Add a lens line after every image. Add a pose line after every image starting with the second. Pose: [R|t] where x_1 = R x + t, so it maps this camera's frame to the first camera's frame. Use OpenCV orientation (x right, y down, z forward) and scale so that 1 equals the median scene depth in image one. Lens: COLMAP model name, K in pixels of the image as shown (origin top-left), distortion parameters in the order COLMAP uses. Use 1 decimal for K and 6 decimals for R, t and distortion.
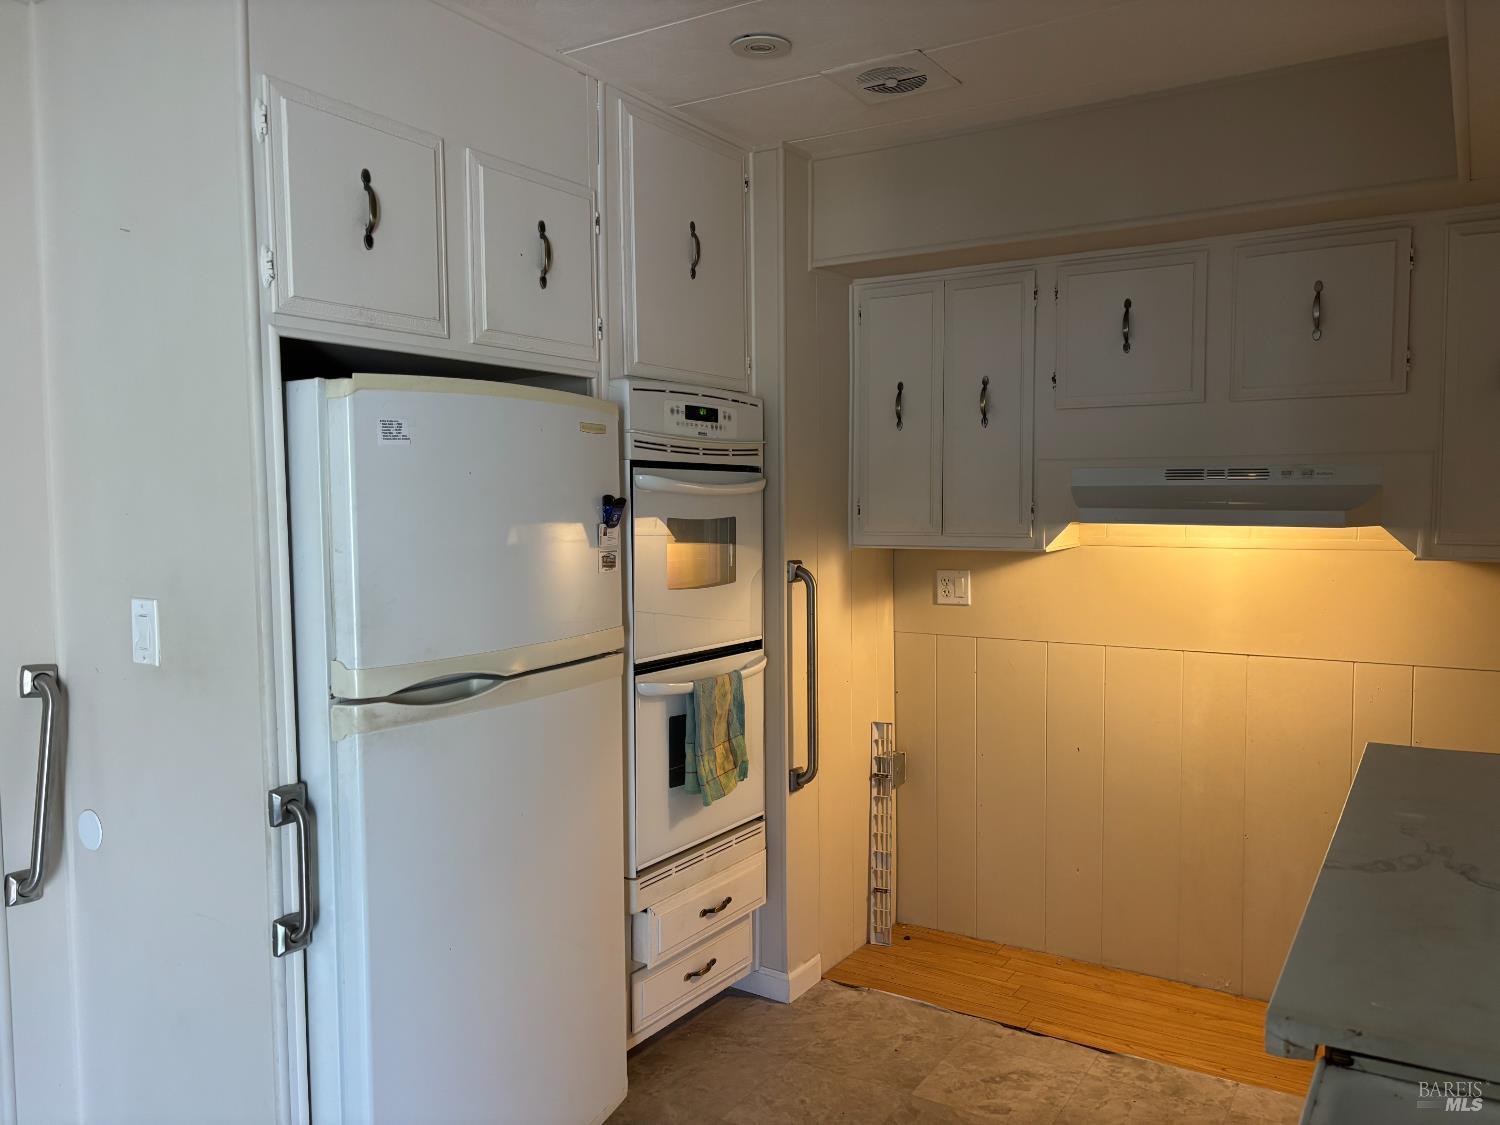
lens RADIAL K [[1160.8, 0, 750.0], [0, 1160.8, 562.5], [0, 0, 1]] dist [0.110296, -0.136735]
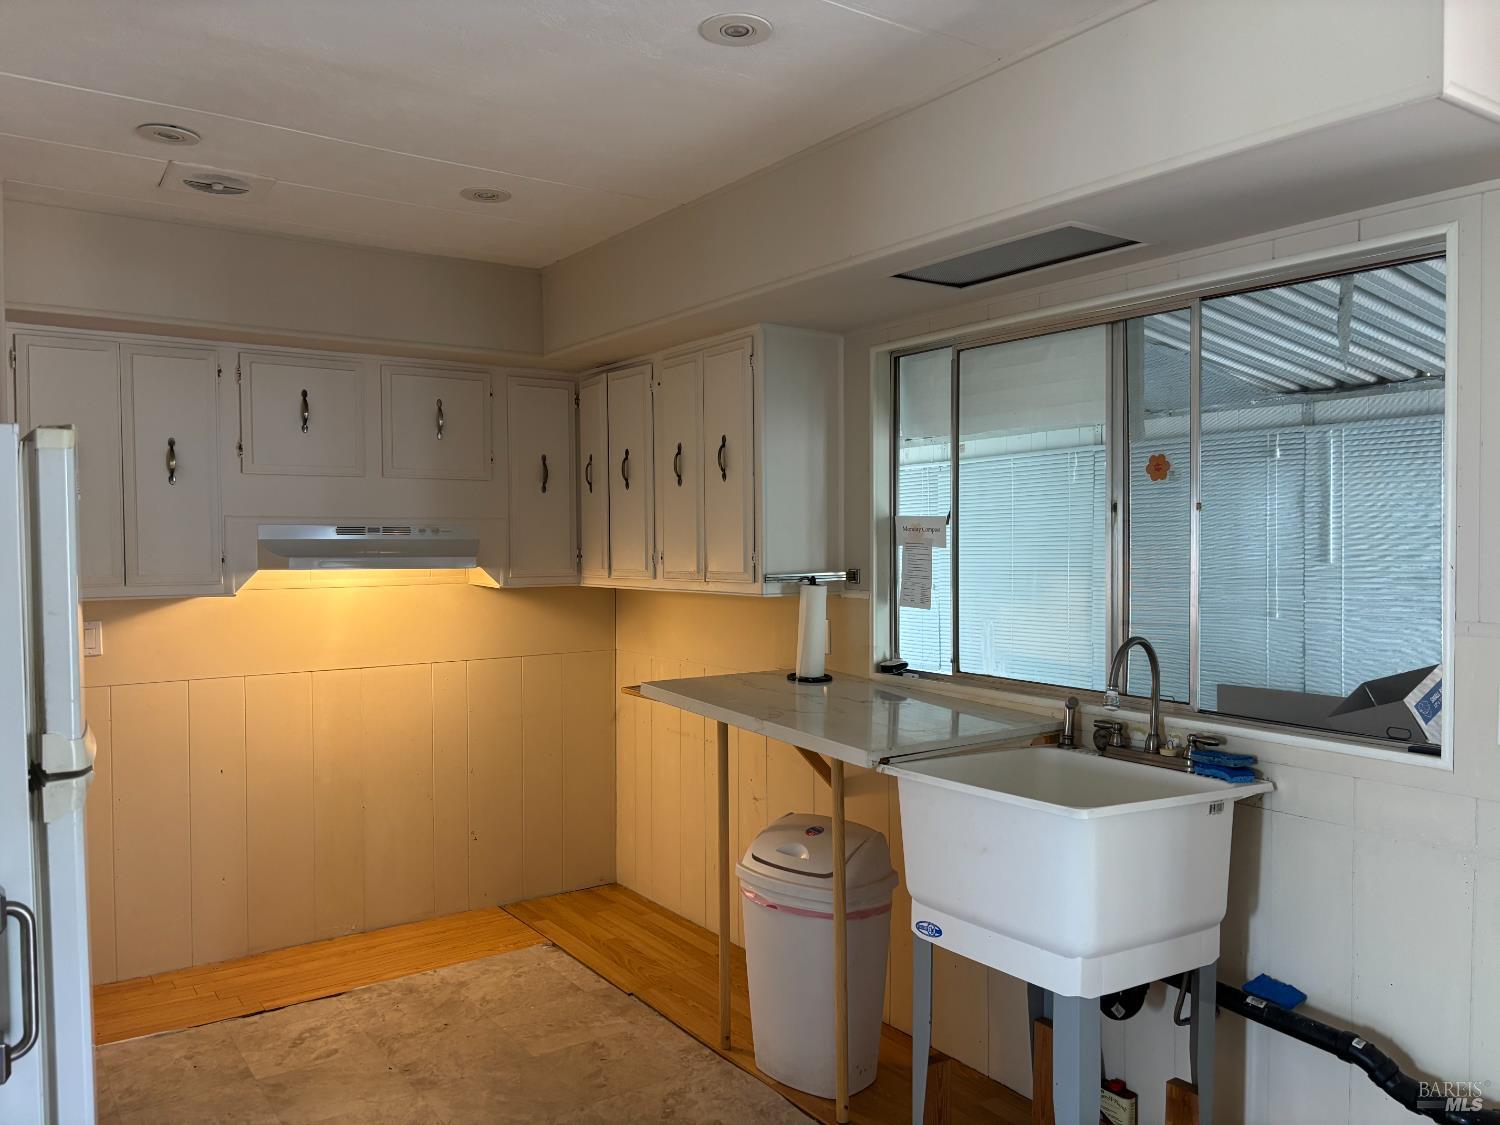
lens RADIAL K [[1160.8, 0, 750.0], [0, 1160.8, 562.5], [0, 0, 1]] dist [0.110296, -0.136735]
pose [[0.390407, -0.019887, 0.920428, -0.664294], [0.061974, 0.998067, -0.004723, -0.006614], [-0.918554, 0.058886, 0.390885, 0.090790]]
